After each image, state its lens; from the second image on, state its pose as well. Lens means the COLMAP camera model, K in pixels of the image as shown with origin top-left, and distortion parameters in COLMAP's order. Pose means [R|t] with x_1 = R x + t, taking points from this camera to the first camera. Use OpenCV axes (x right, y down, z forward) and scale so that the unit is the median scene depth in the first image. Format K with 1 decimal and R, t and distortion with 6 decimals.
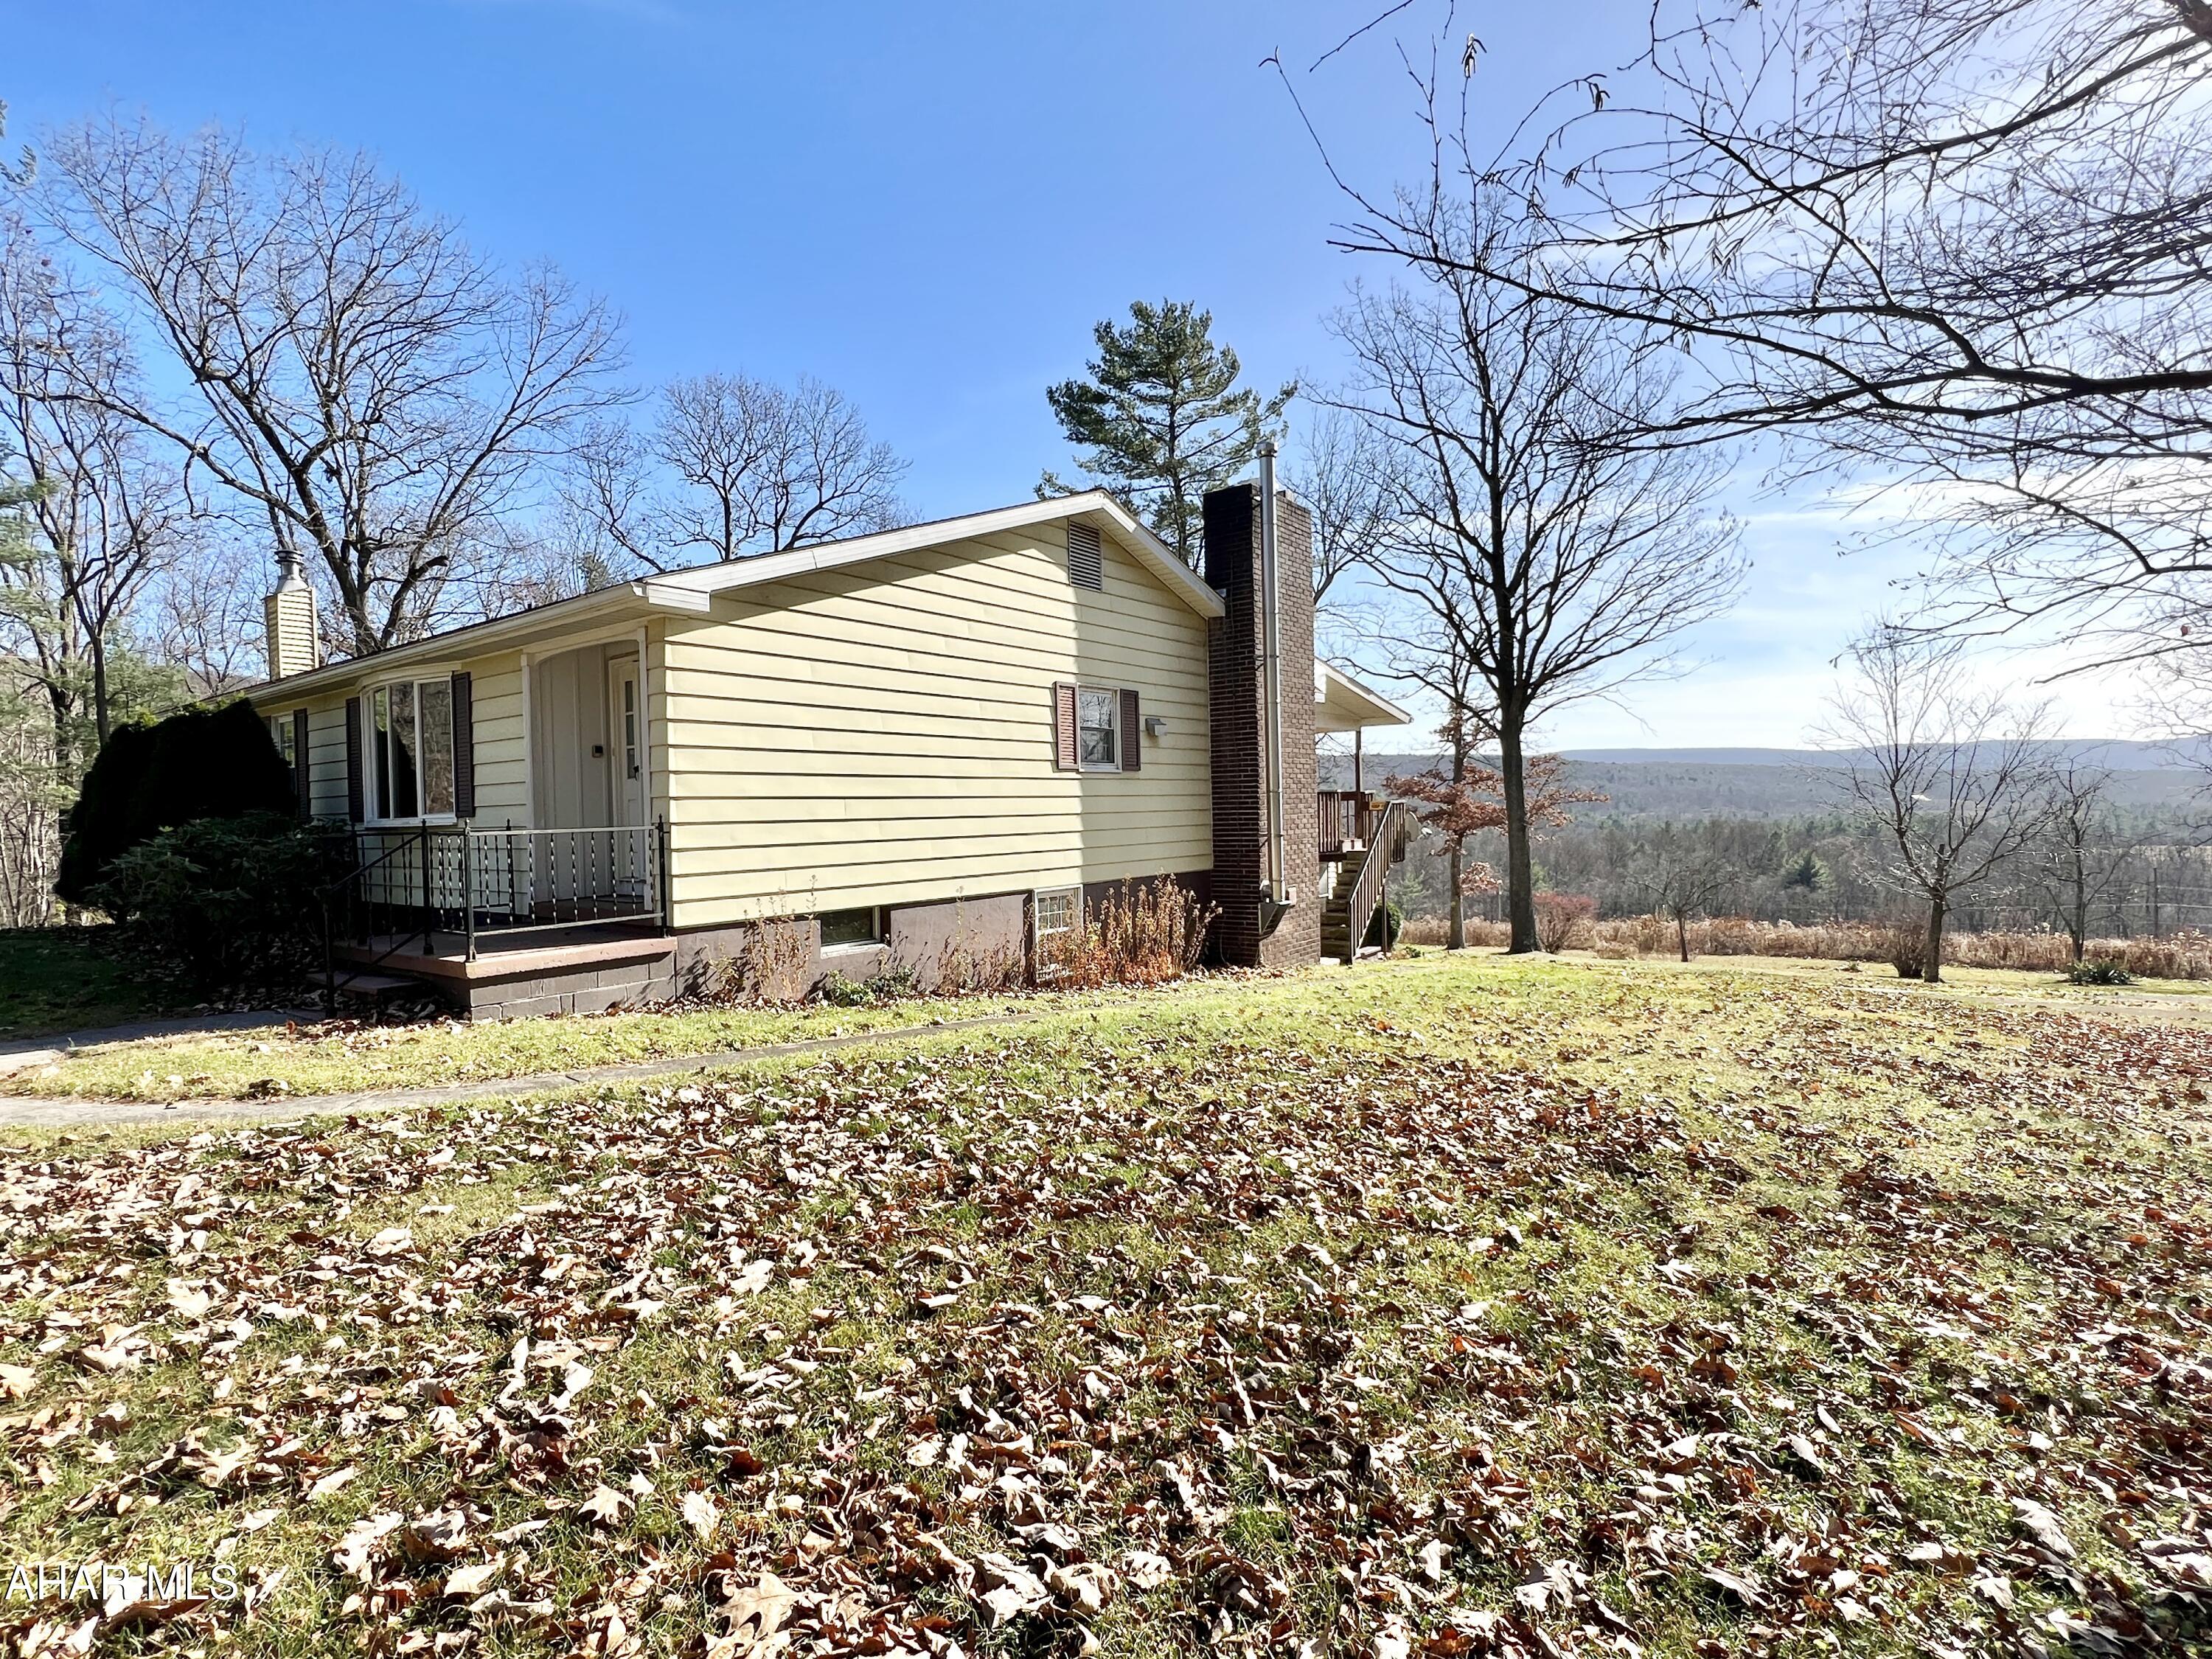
lens RADIAL K [[1100.9, 0, 1111.5], [0, 1100.9, 821.5], [0, 0, 1]] dist [0.002666, 0.001003]
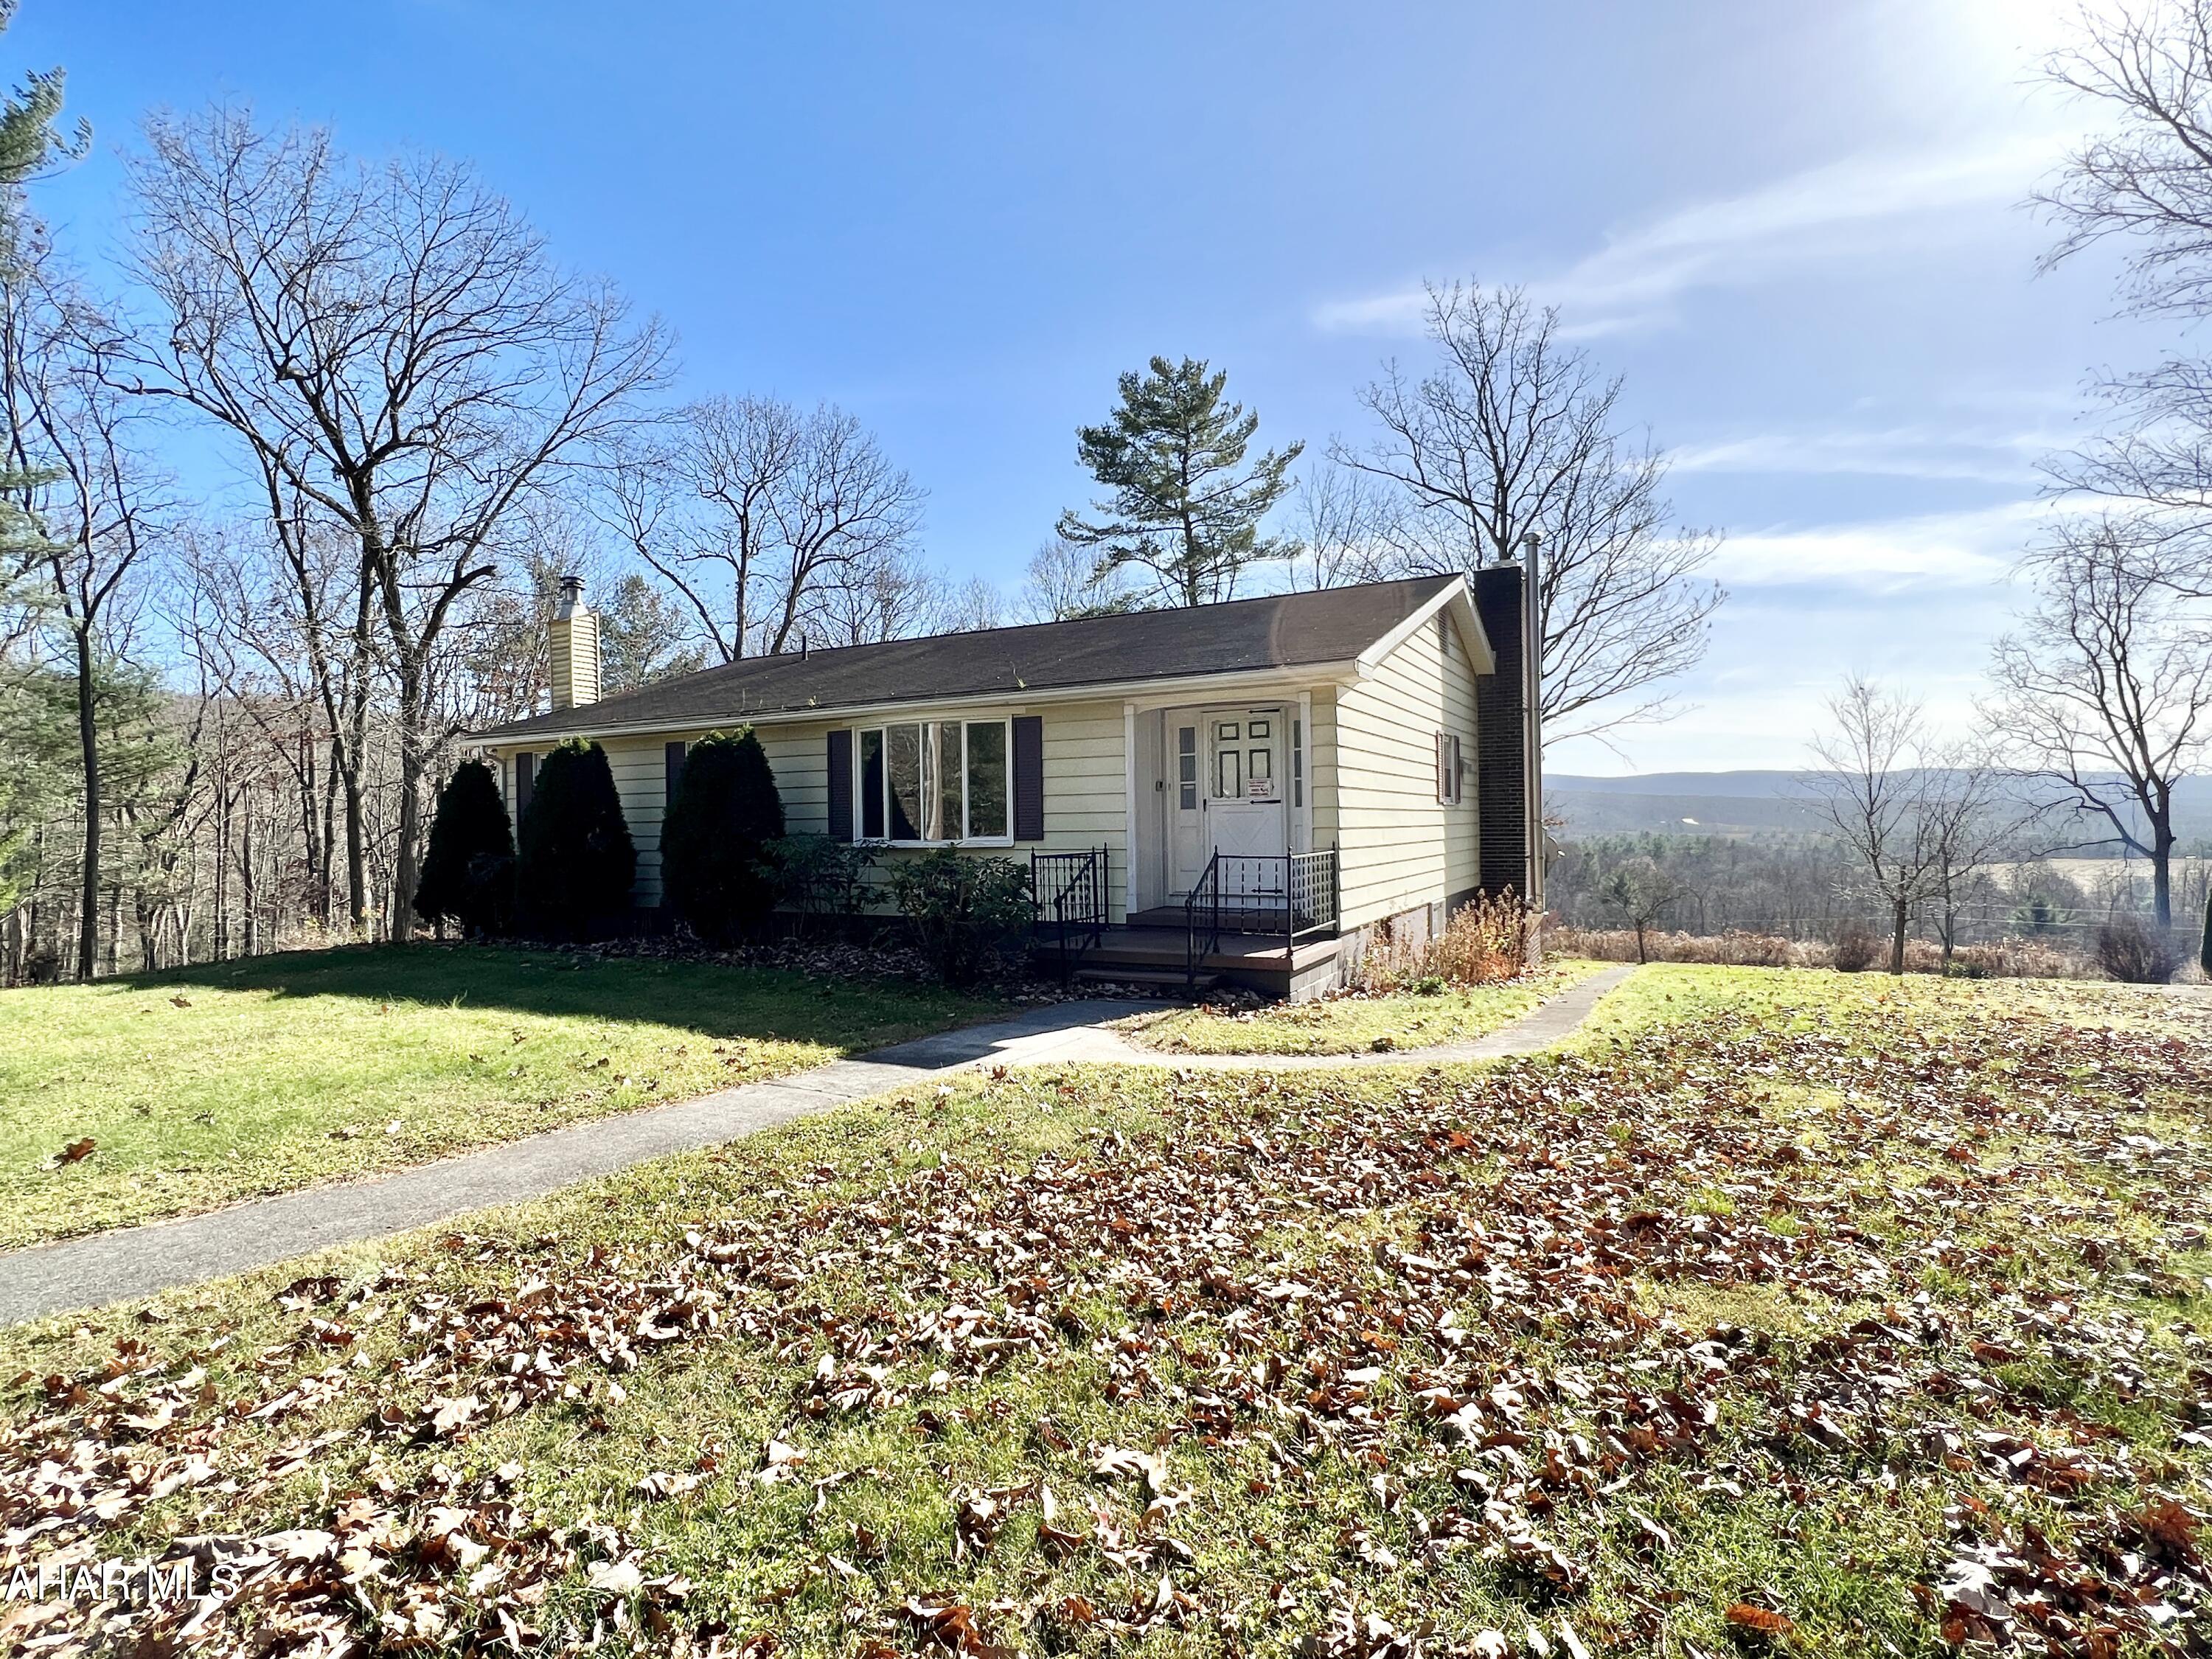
lens RADIAL K [[1100.9, 0, 1099.2], [0, 1100.9, 828.2], [0, 0, 1]] dist [0.002666, 0.001003]
pose [[0.987705, 0.009176, 0.156060, -0.220530], [-0.007673, 0.999918, -0.010227, -0.001573], [-0.156141, 0.008904, 0.987695, -0.051158]]
